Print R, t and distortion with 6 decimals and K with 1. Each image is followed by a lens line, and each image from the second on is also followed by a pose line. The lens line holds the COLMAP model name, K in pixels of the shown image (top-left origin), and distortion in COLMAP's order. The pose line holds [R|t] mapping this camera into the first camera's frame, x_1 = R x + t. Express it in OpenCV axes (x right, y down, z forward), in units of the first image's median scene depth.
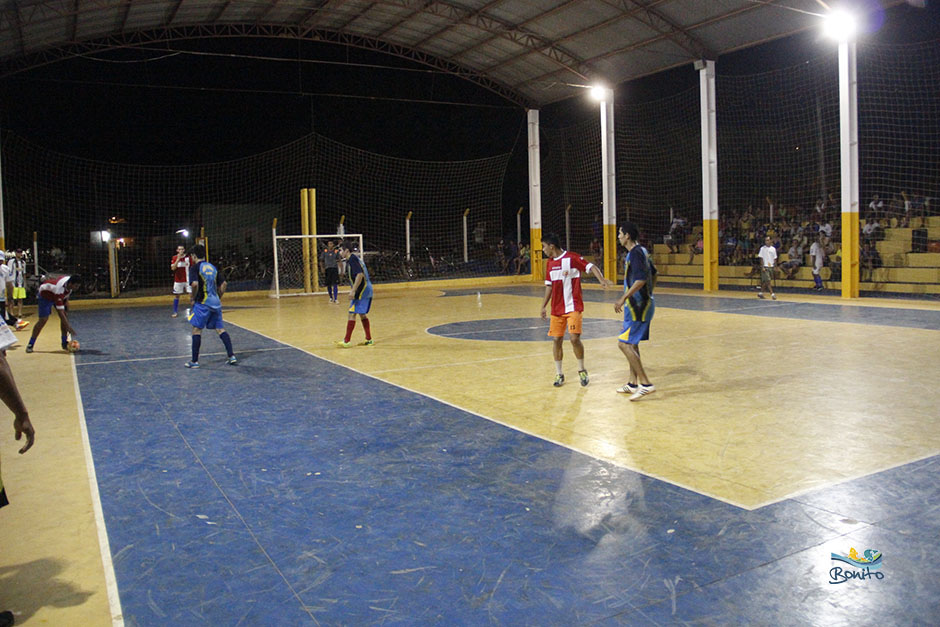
lens RADIAL K [[778.4, 0, 471.8], [0, 778.4, 292.5], [0, 0, 1]] dist [-0.179735, 0.146079]
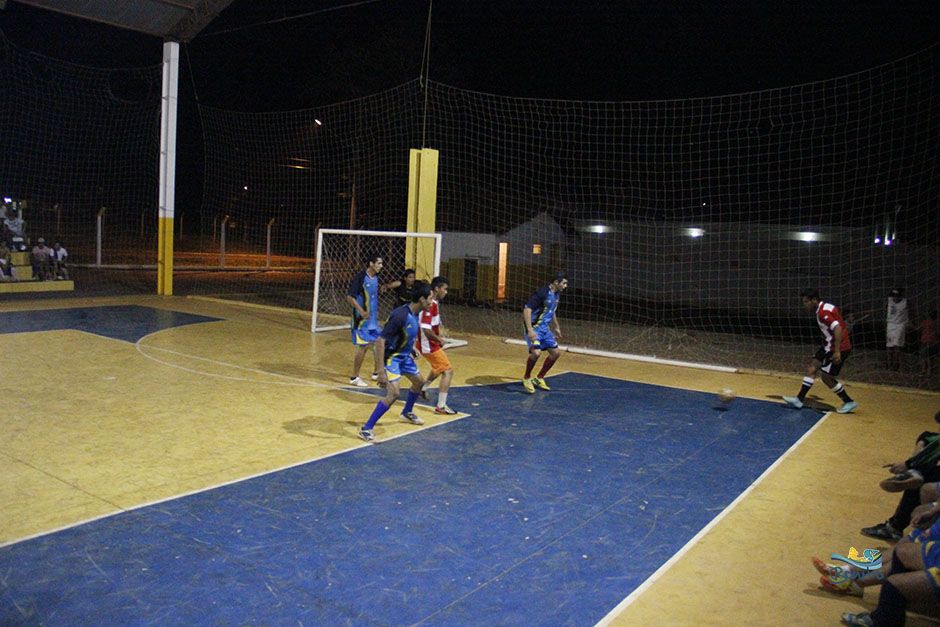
lens RADIAL K [[773.6, 0, 468.4], [0, 773.6, 281.4], [0, 0, 1]] dist [-0.176233, 0.132165]
pose [[-0.438215, -0.043487, 0.897818, -0.254763], [0.023425, 0.997937, 0.059769, -0.032495], [-0.898565, 0.047223, -0.436292, 0.336118]]
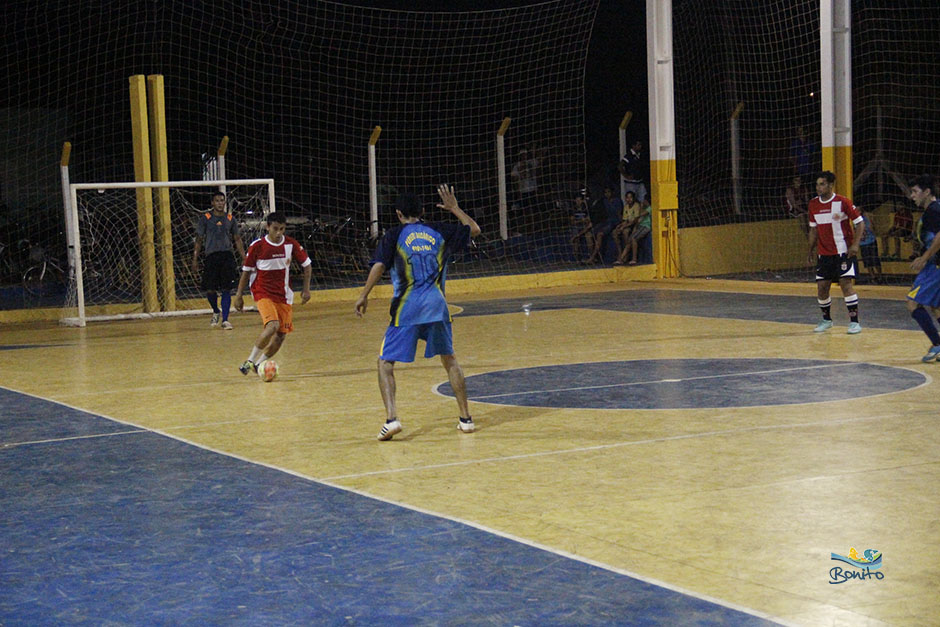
lens RADIAL K [[1785.8, 0, 470.0], [0, 1785.8, 313.5], [0, 0, 1]] dist [0.258585, 0.008426]
pose [[0.999692, -0.013076, -0.021083, -0.009222], [0.013122, 0.999912, 0.002058, 0.001433], [0.021054, -0.002334, 0.999776, -0.028711]]
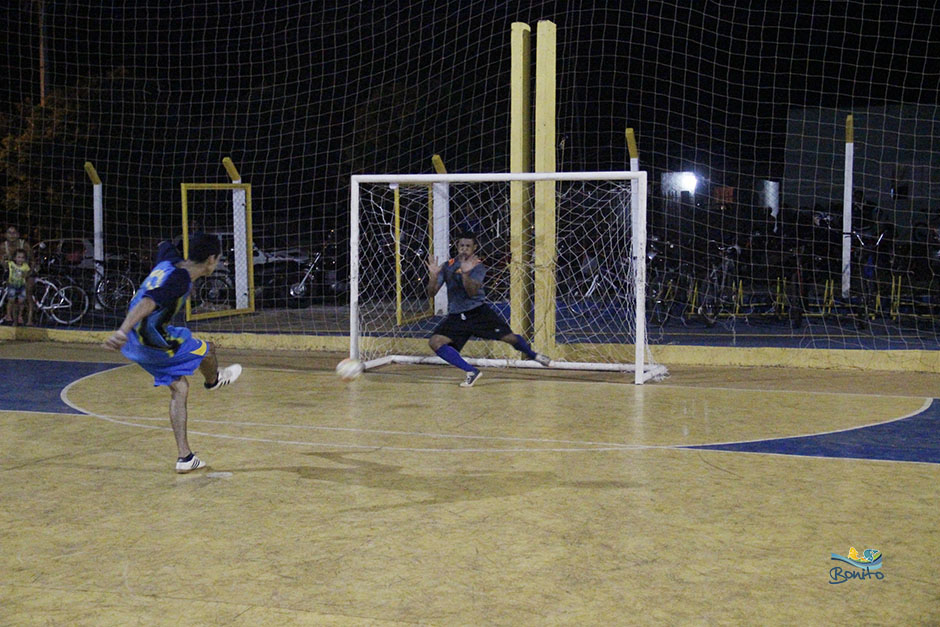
lens RADIAL K [[1319.3, 0, 470.0], [0, 1319.3, 313.5], [0, 0, 1]] dist [0.073528, 0.093299]
pose [[0.670367, 0.076394, -0.738086, 0.185826], [-0.062197, 0.996971, 0.046699, -0.046508], [0.739418, 0.014602, 0.673088, 0.693984]]
